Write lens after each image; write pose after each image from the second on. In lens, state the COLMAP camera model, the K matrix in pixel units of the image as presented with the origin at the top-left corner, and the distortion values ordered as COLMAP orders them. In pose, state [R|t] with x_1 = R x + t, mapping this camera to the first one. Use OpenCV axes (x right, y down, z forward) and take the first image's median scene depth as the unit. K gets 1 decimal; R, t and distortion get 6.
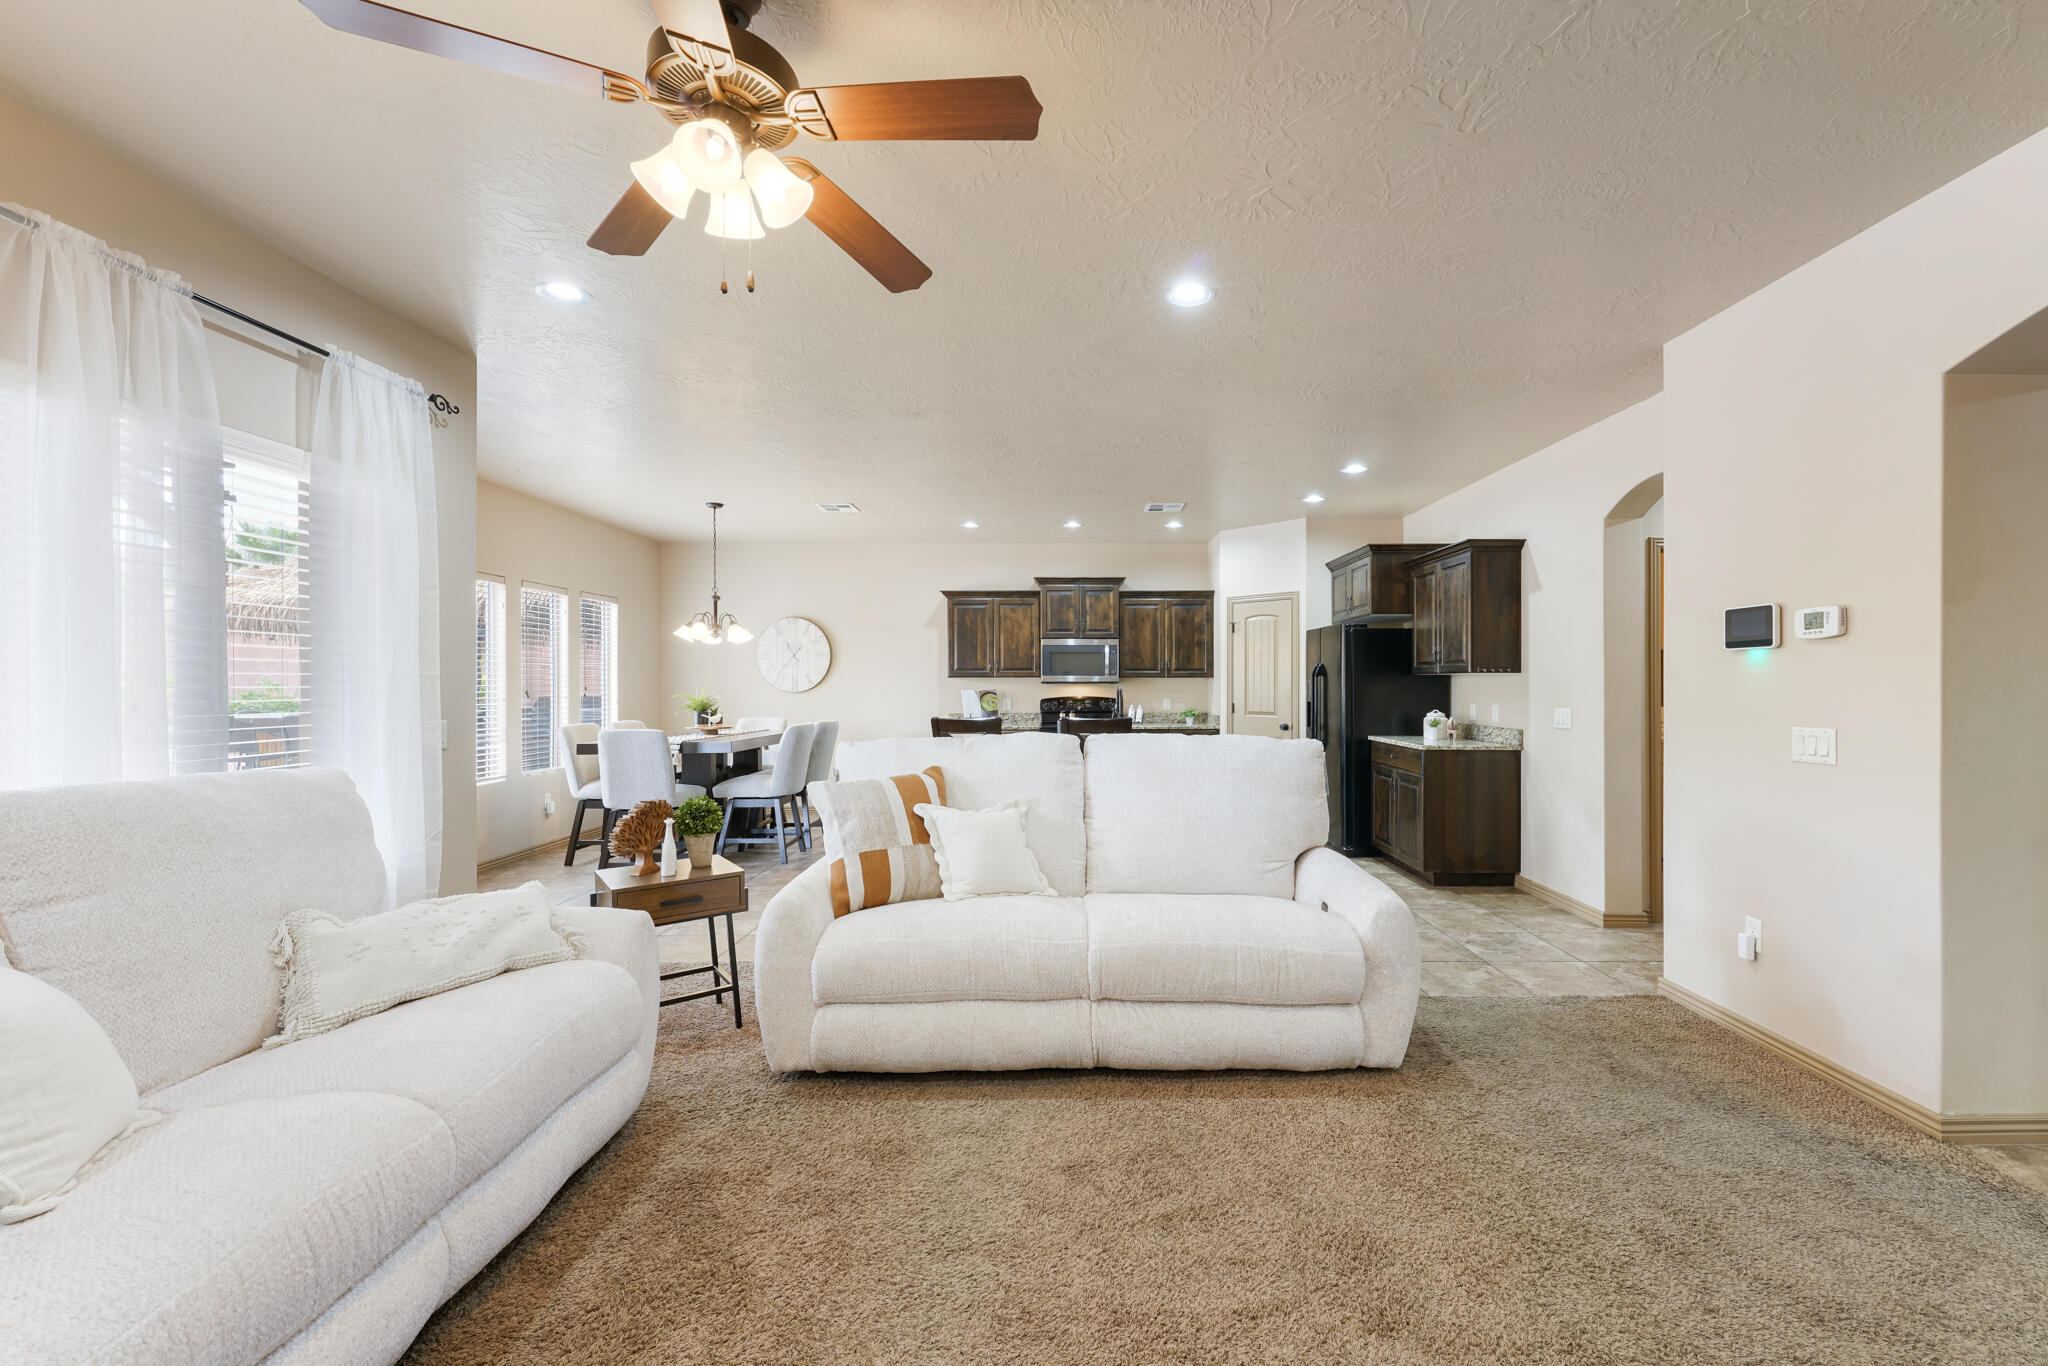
lens RADIAL K [[878.6, 0, 1067.6], [0, 878.6, 675.2], [0, 0, 1]] dist [0.000432, -0.002949]
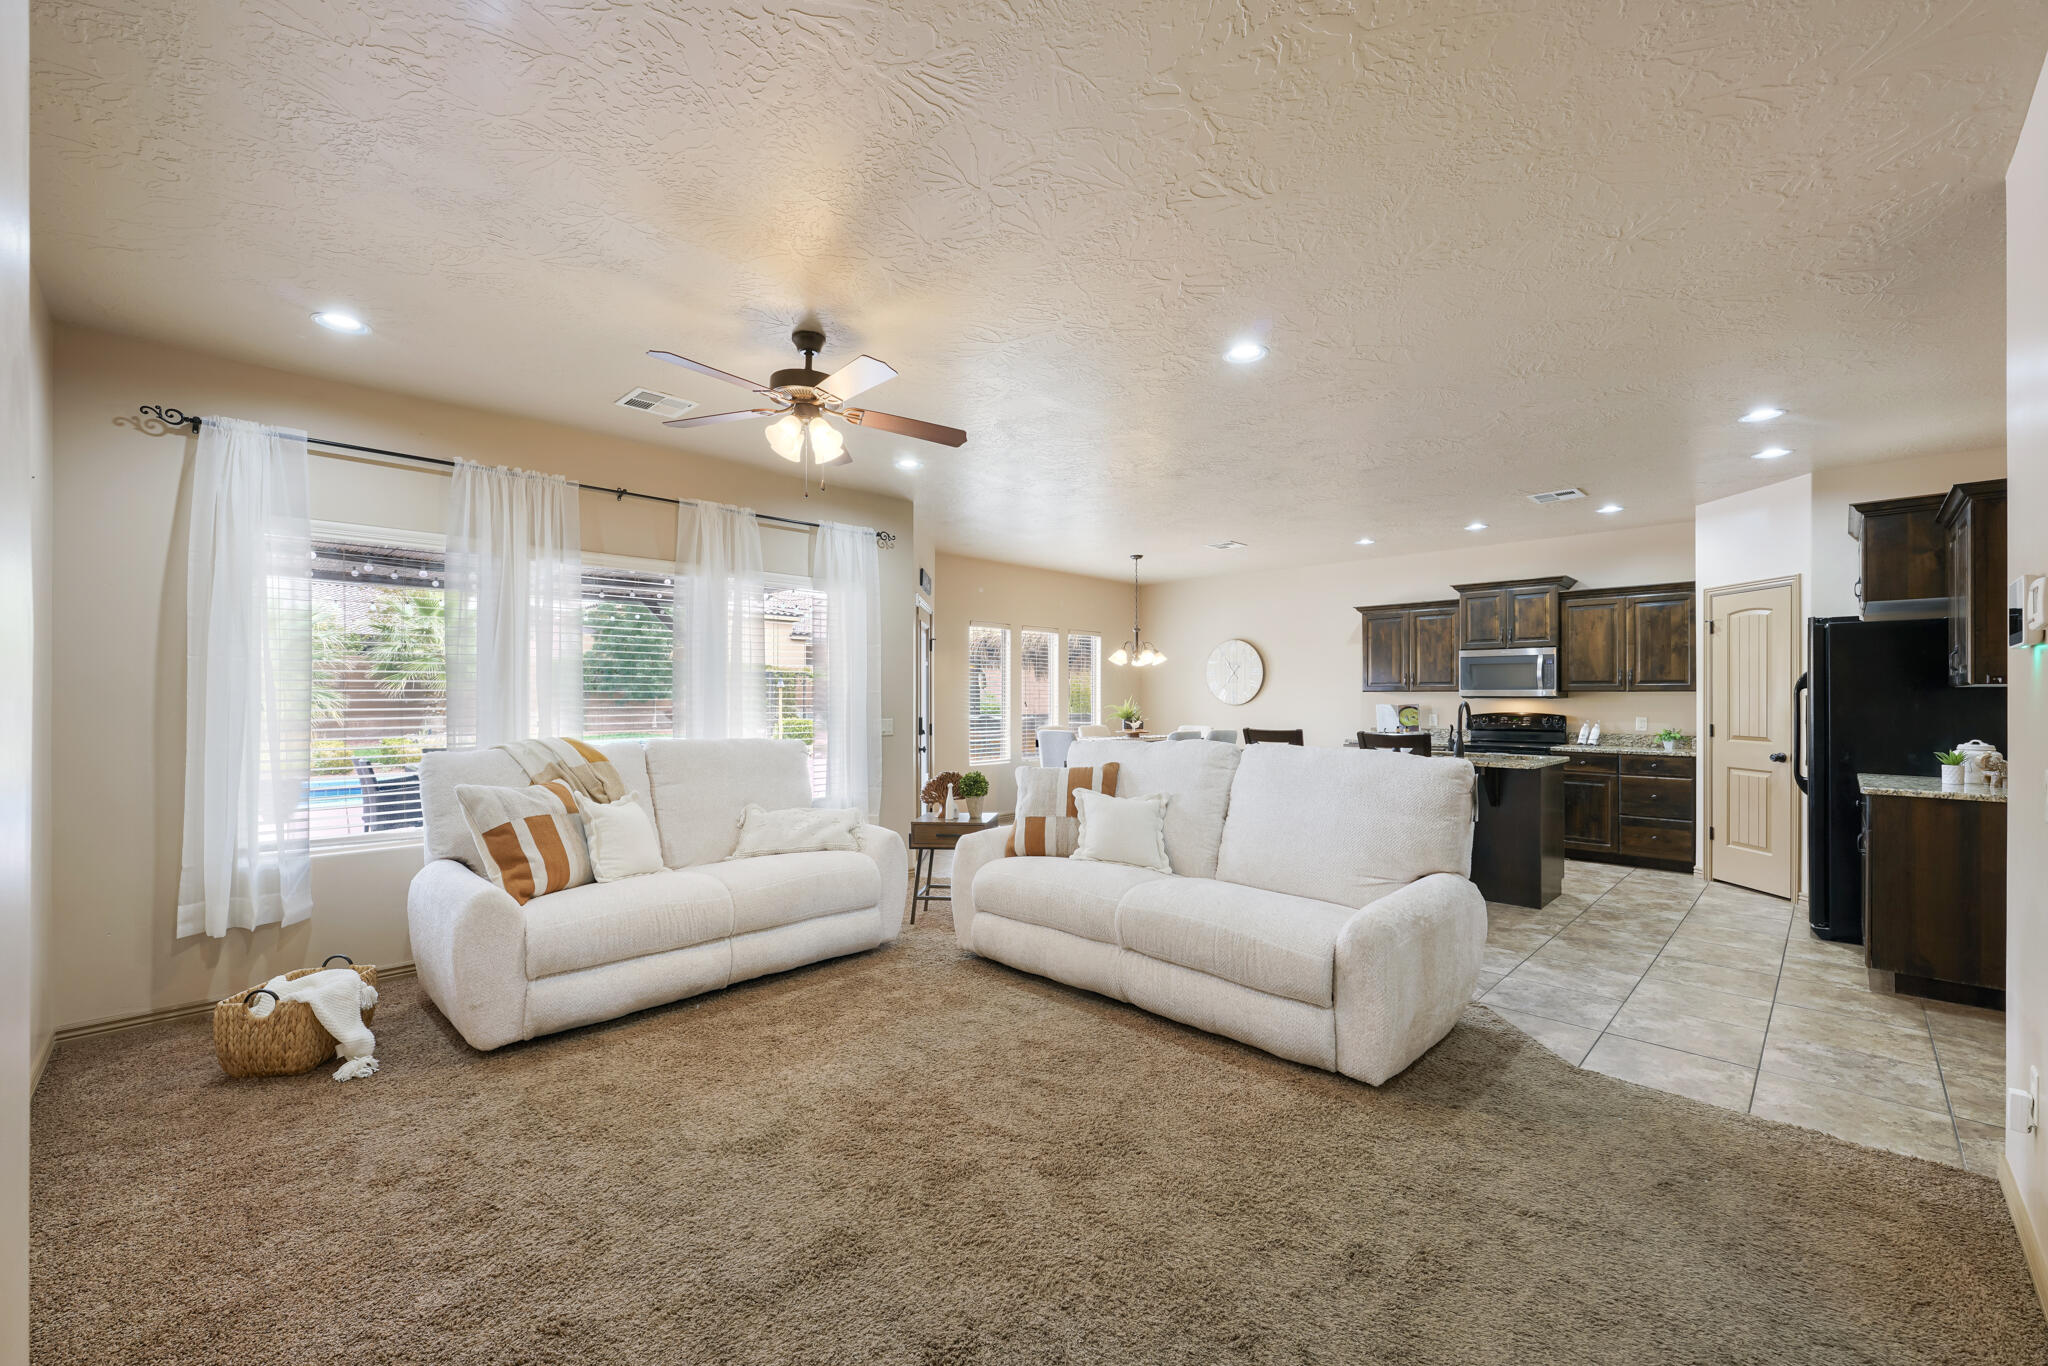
lens RADIAL K [[906.2, 0, 1021.6], [0, 906.2, 674.6], [0, 0, 1]] dist [-0.001749, -0.000645]
pose [[0.665953, -0.016051, -0.745821, 0.478327], [0.005503, 0.999847, -0.016605, -0.002577], [0.745973, 0.006954, 0.665940, 0.006909]]
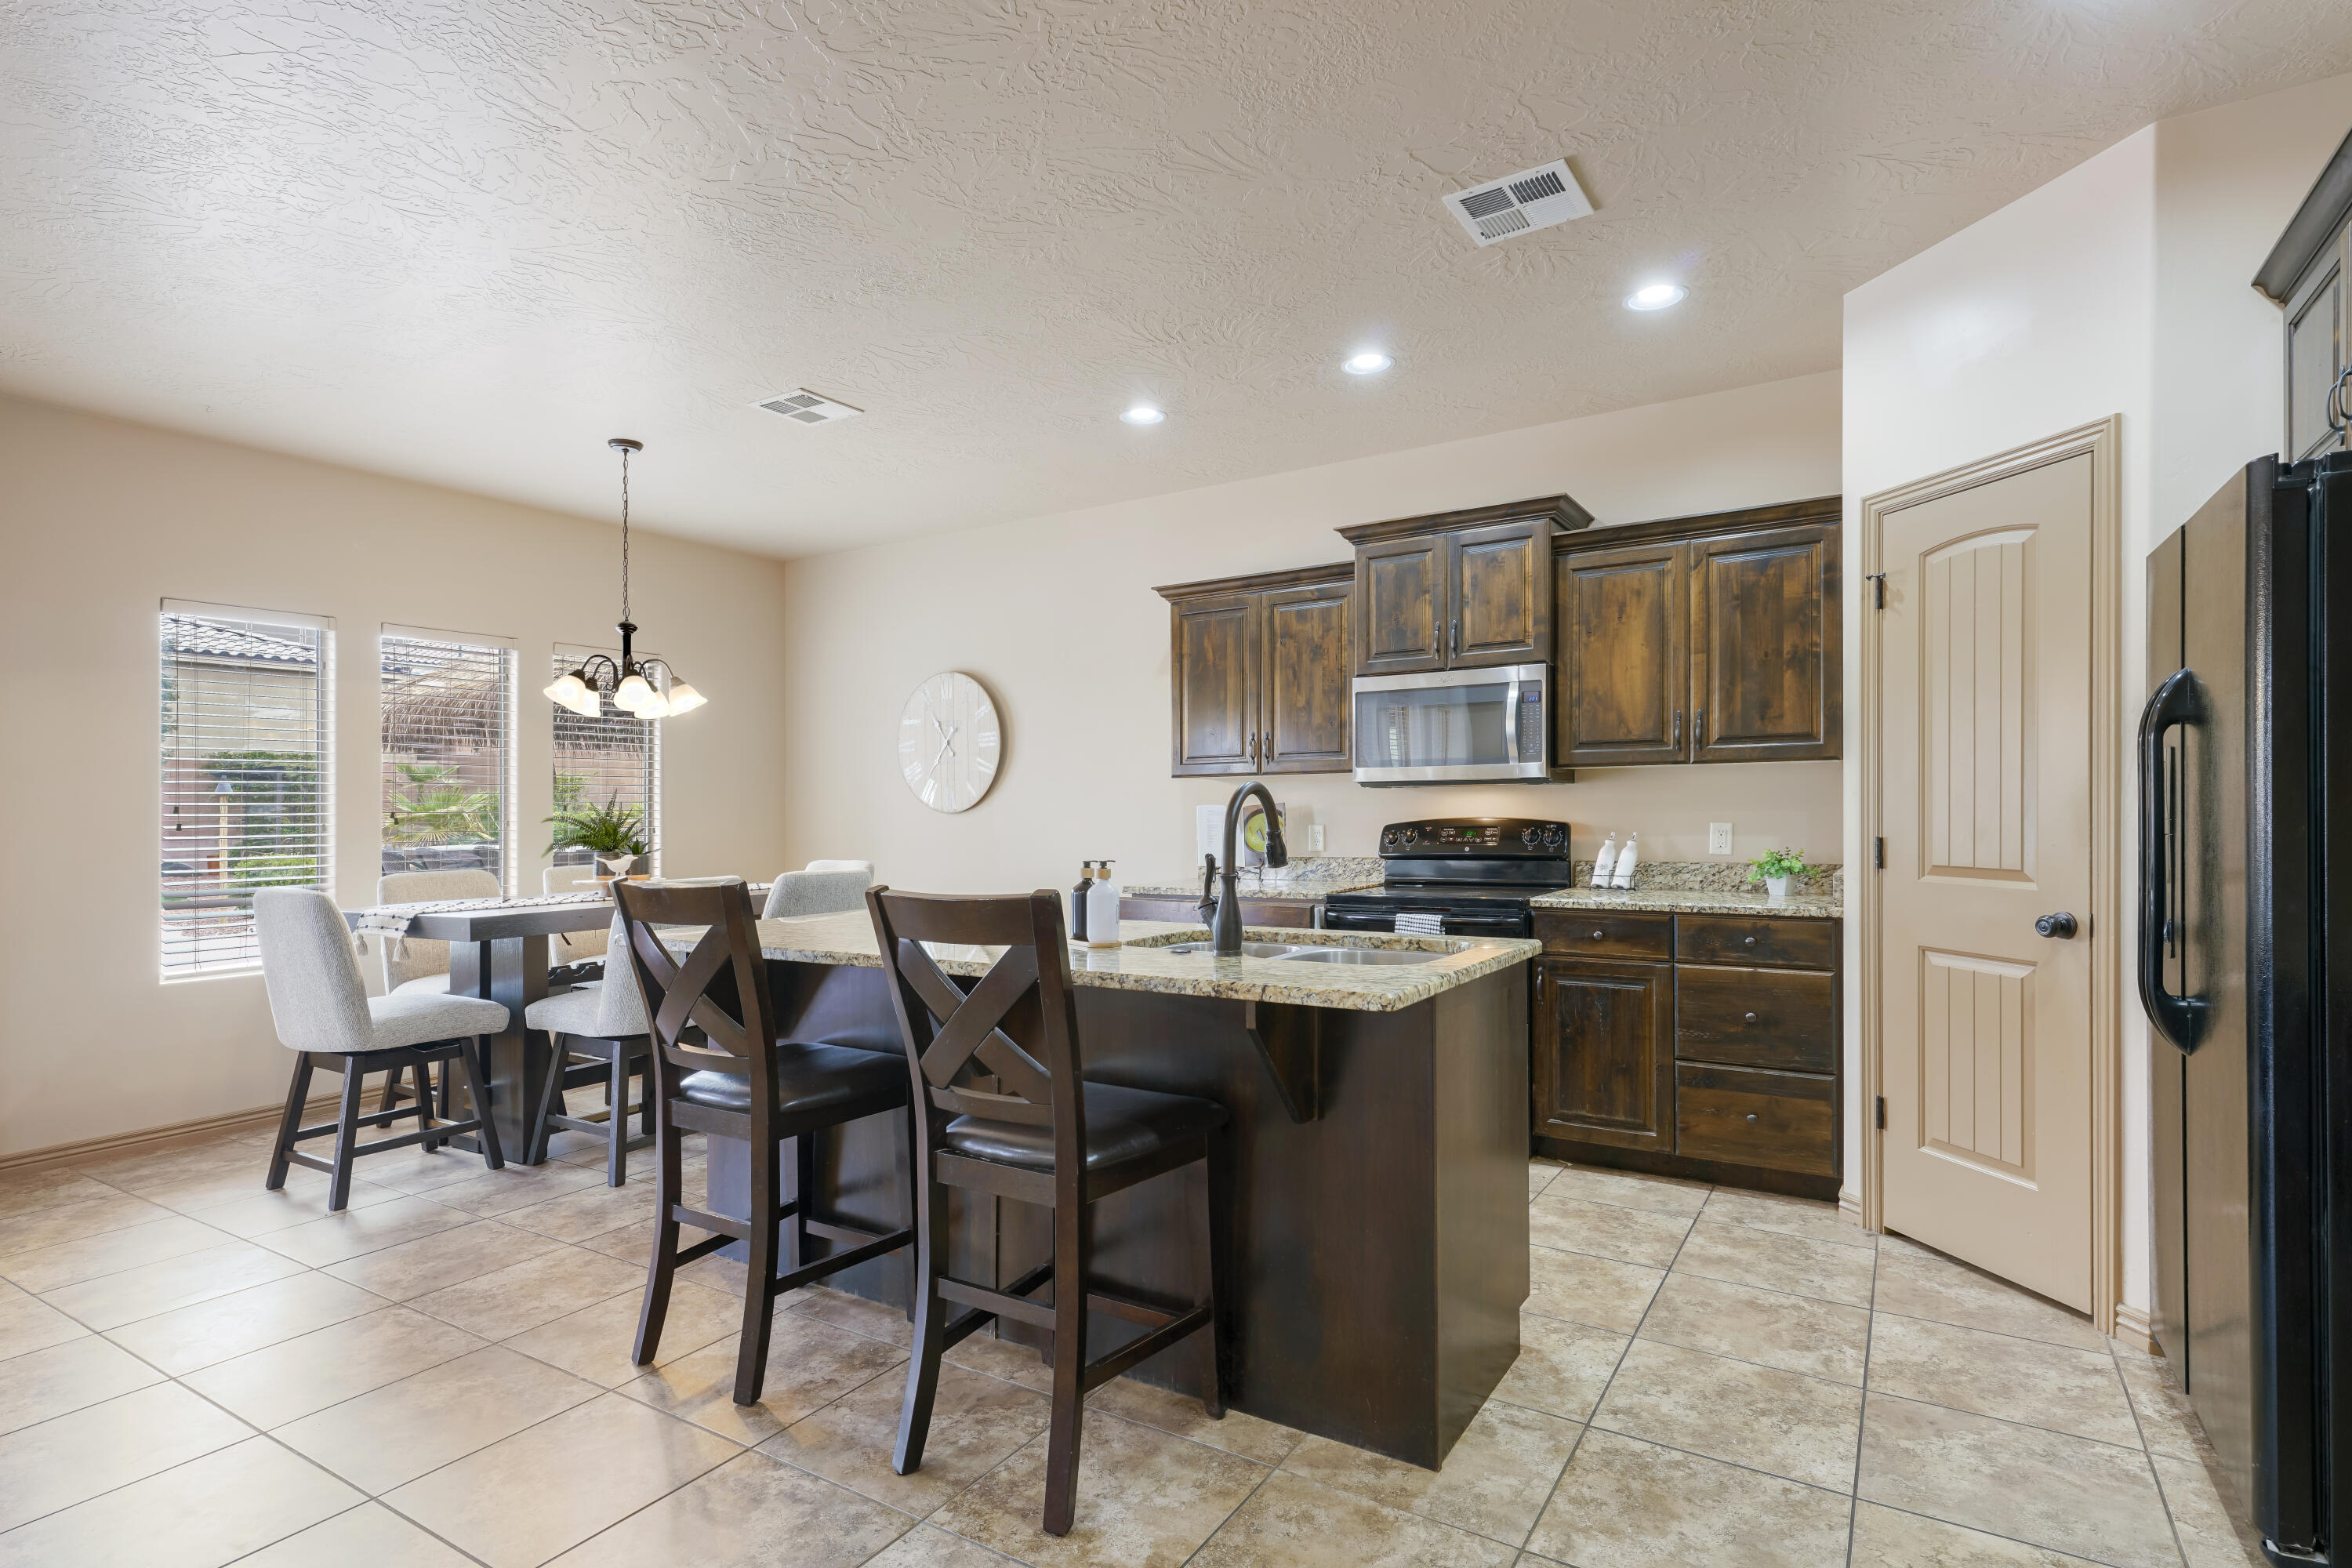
lens RADIAL K [[1056.7, 0, 1329.2], [0, 1056.7, 812.1], [0, 0, 1]] dist [0.002424, 0.000065]
pose [[0.835316, -0.008685, -0.549701, 0.290175], [0.017417, 0.999791, 0.010670, 0.019924], [0.549493, -0.018487, 0.835293, 0.731619]]
